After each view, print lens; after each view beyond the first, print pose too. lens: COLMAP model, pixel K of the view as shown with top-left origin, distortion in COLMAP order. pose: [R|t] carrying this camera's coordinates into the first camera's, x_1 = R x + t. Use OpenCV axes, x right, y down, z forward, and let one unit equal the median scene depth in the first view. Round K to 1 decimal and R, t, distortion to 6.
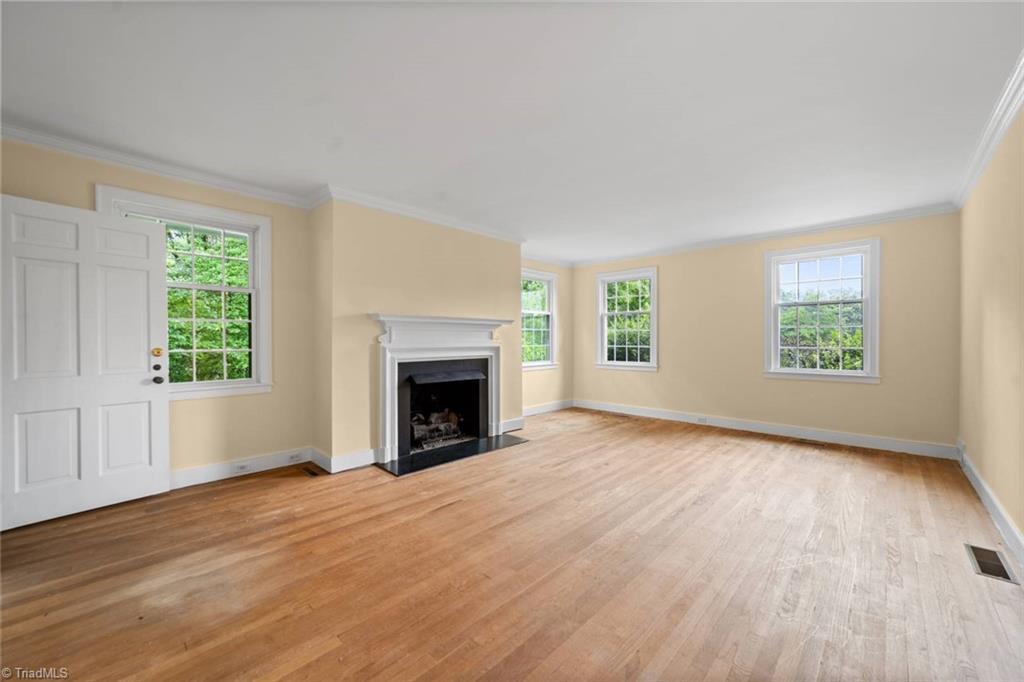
lens RADIAL K [[393.9, 0, 519.0], [0, 393.9, 340.0], [0, 0, 1]] dist [-0.005180, 0.001089]
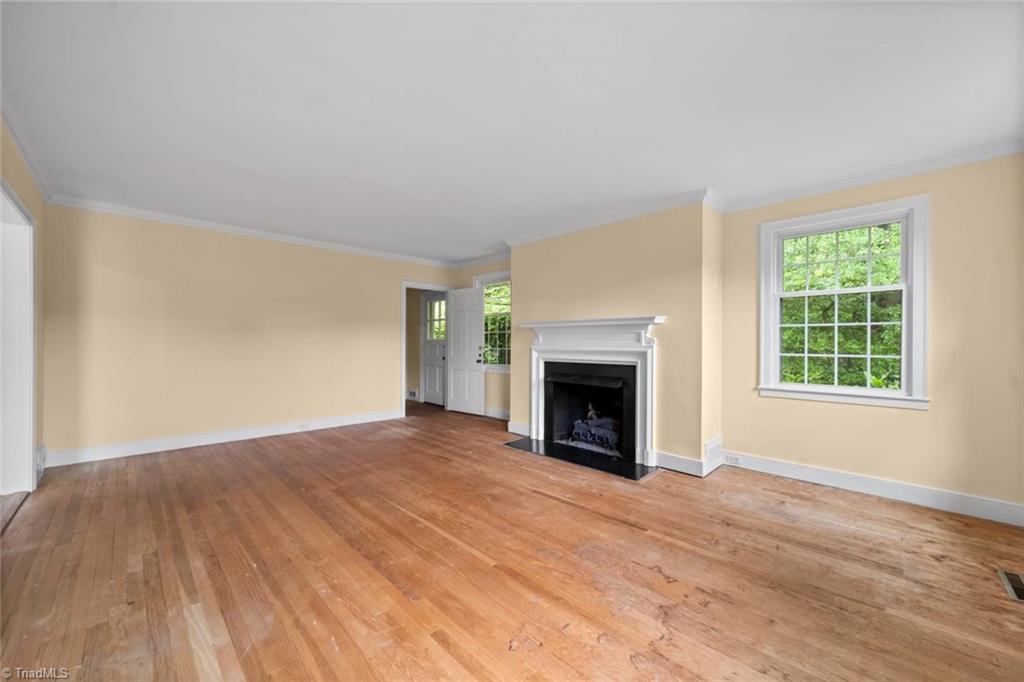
lens RADIAL K [[393.9, 0, 518.9], [0, 393.9, 343.1], [0, 0, 1]] dist [-0.005180, 0.001089]
pose [[-0.023307, 0.001043, -0.999728, 0.837516], [-0.006462, 0.999978, 0.001193, 0.000608], [0.999707, 0.006488, -0.023300, 0.878167]]
